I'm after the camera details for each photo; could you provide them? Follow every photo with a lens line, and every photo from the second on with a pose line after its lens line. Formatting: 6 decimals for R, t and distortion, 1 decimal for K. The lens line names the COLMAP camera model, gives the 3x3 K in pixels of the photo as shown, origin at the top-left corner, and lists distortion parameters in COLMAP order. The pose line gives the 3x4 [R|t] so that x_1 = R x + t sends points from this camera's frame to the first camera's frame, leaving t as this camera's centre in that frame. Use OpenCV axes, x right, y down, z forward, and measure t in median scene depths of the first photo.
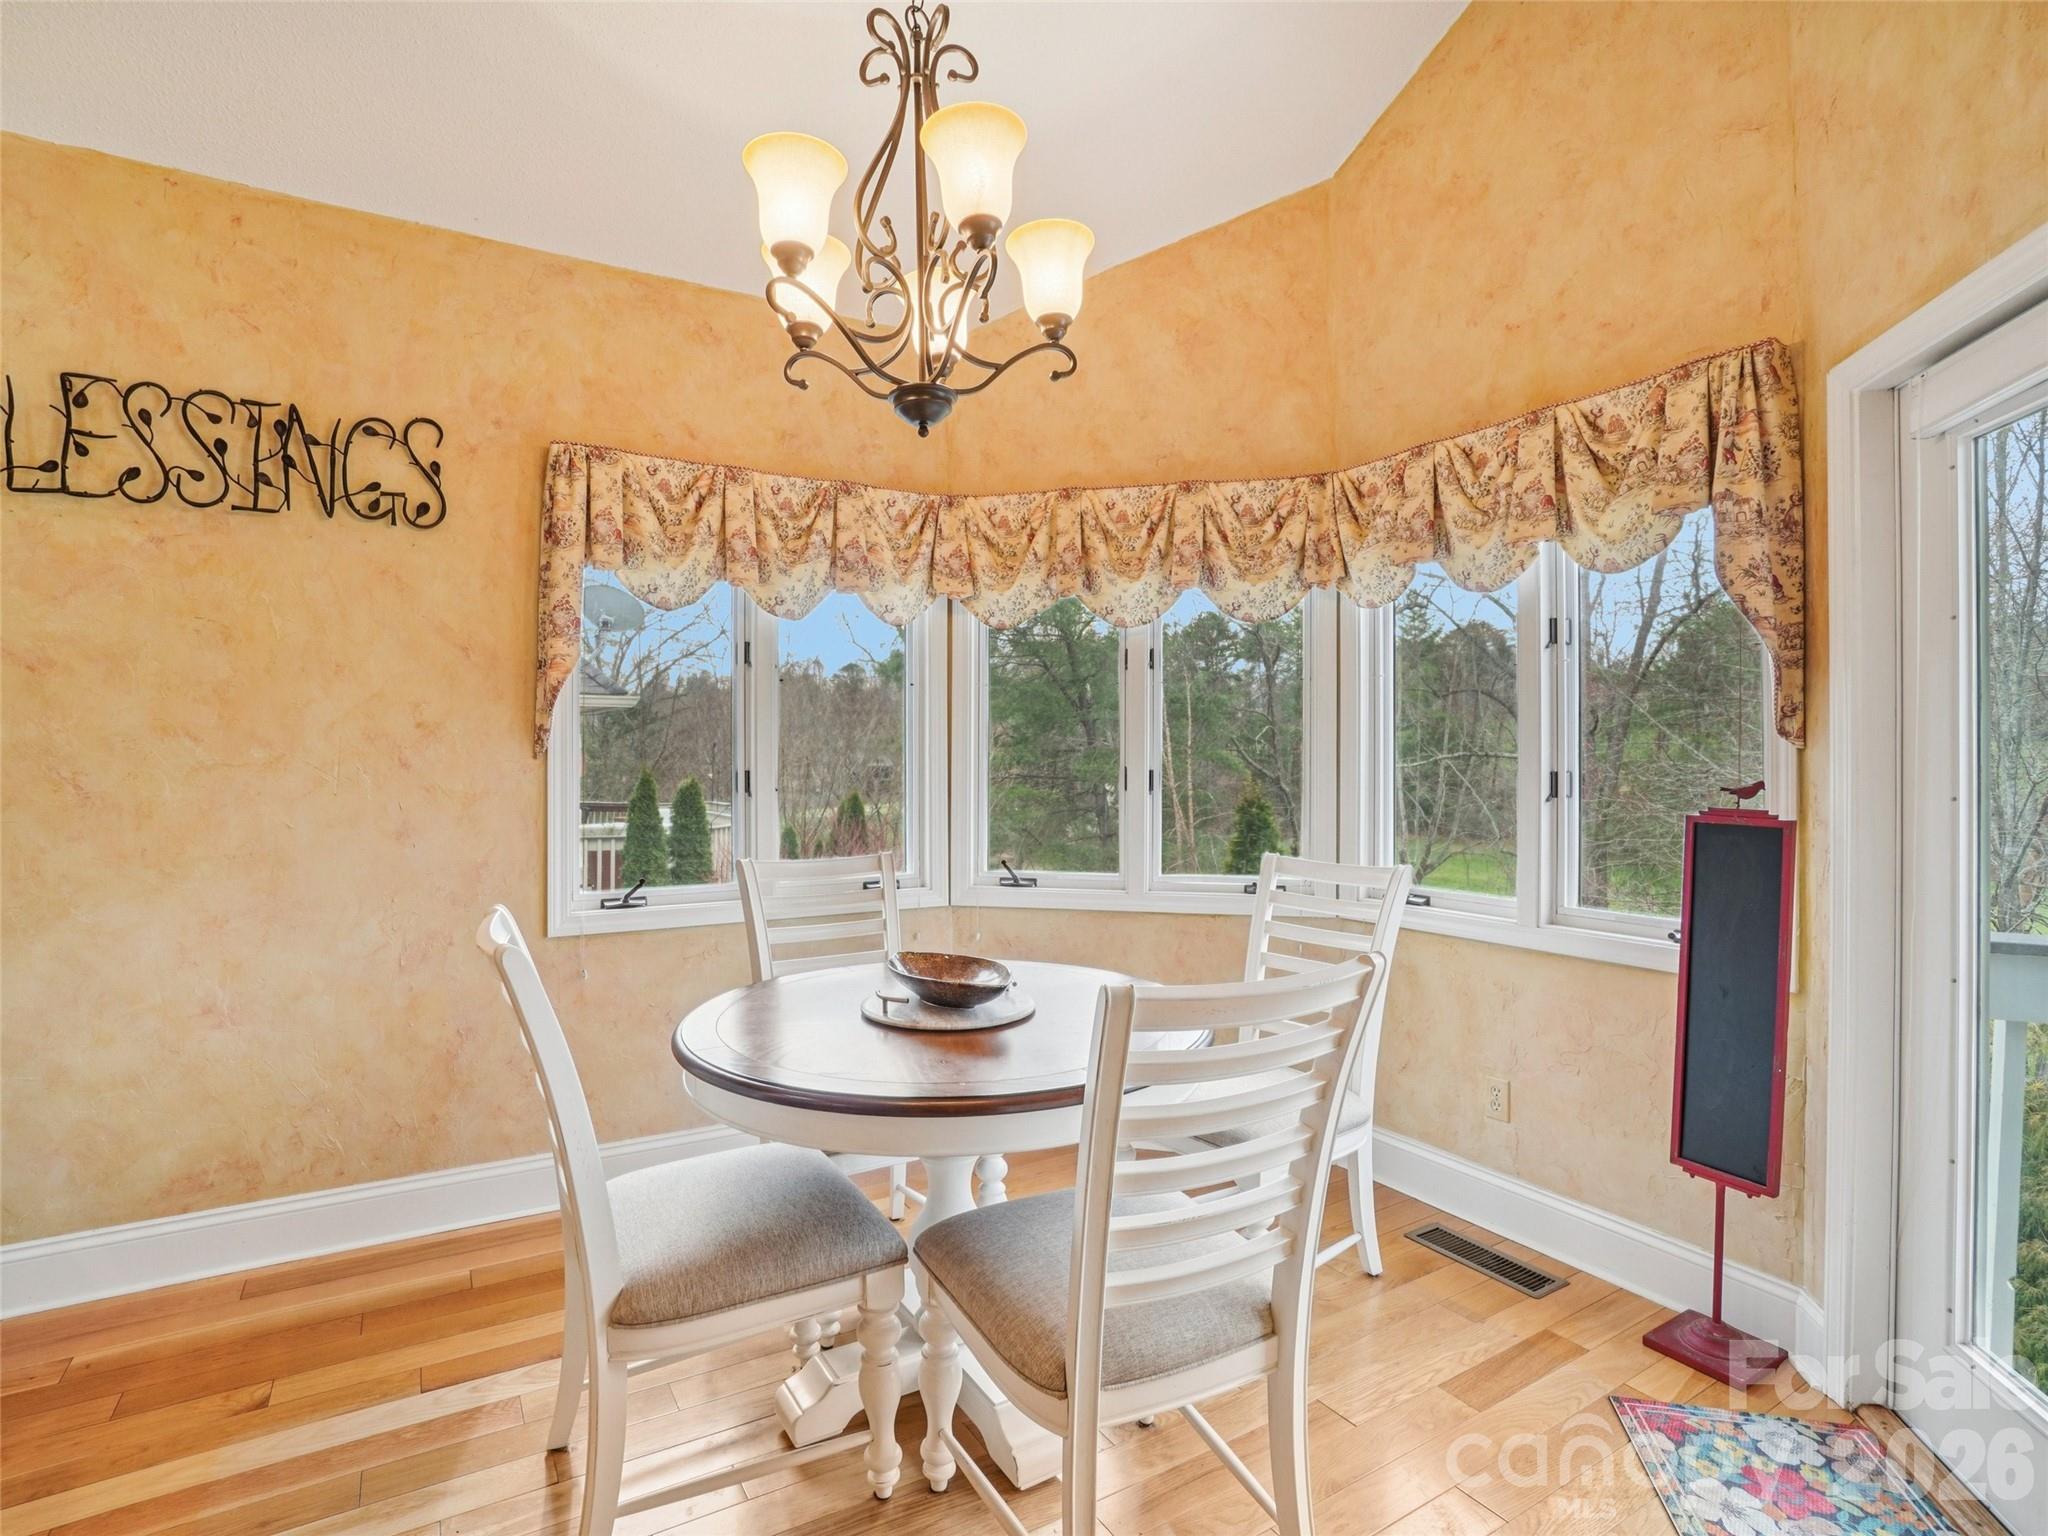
lens RADIAL K [[1018.5, 0, 1014.1], [0, 1018.5, 757.8], [0, 0, 1]] dist [-0.068040, 0.024093]
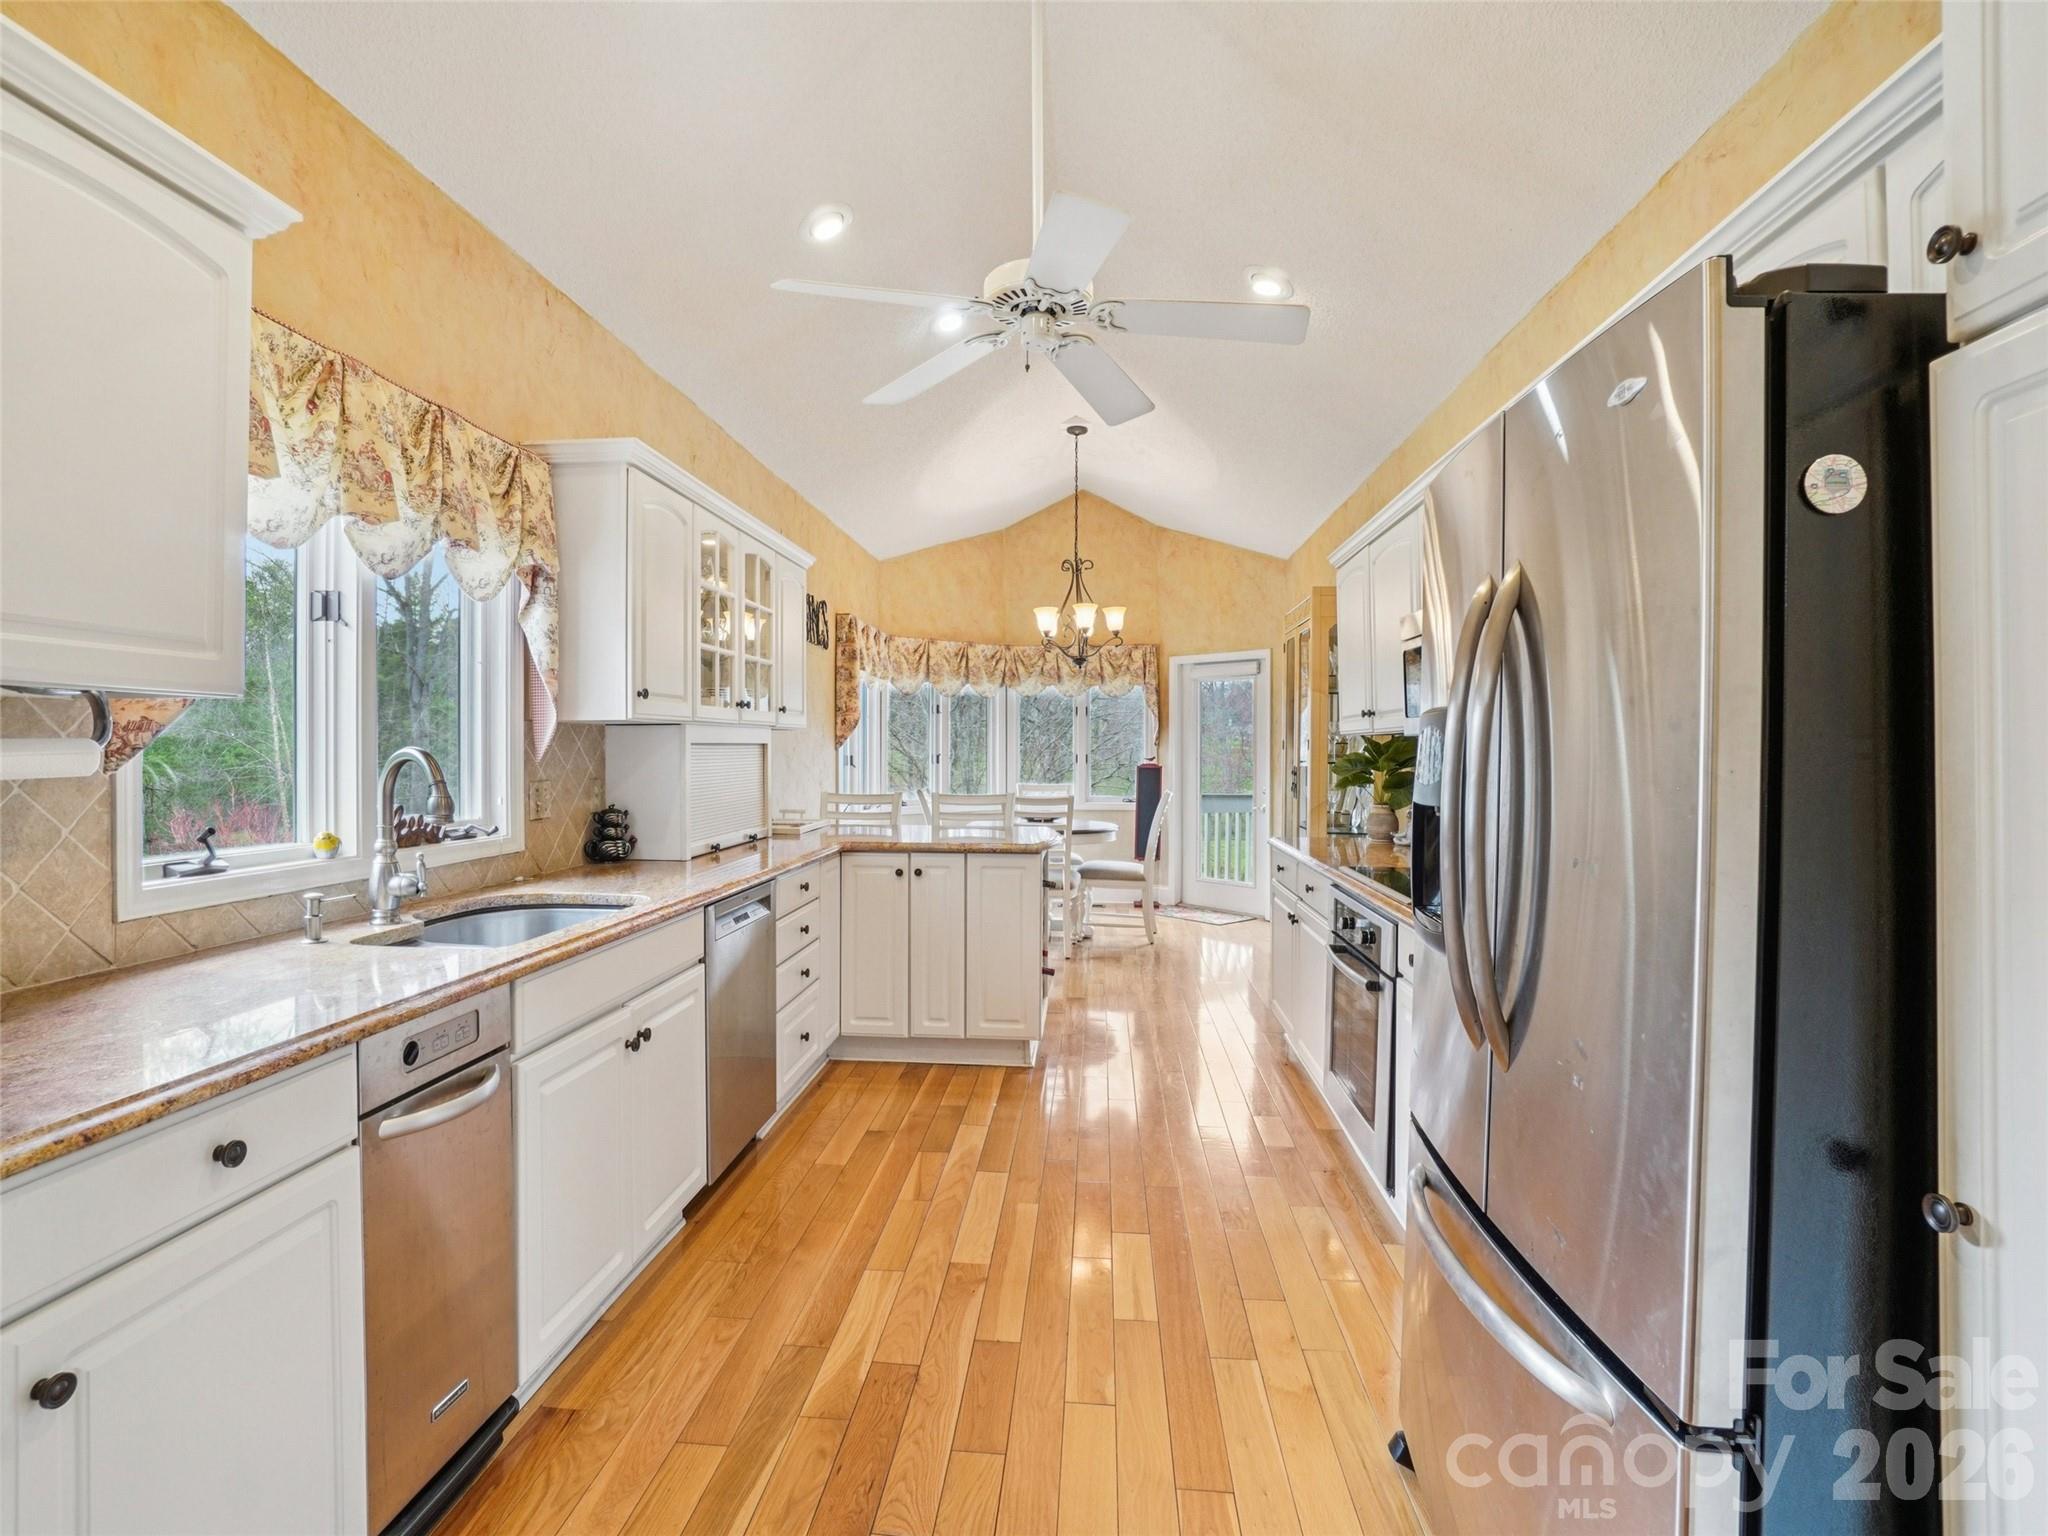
lens RADIAL K [[1018.5, 0, 1014.1], [0, 1018.5, 757.8], [0, 0, 1]] dist [-0.068040, 0.024093]
pose [[0.584048, -0.005273, 0.811702, -2.152440], [-0.002311, 0.999964, 0.008158, -0.001527], [-0.811716, -0.006641, 0.584015, -0.690959]]
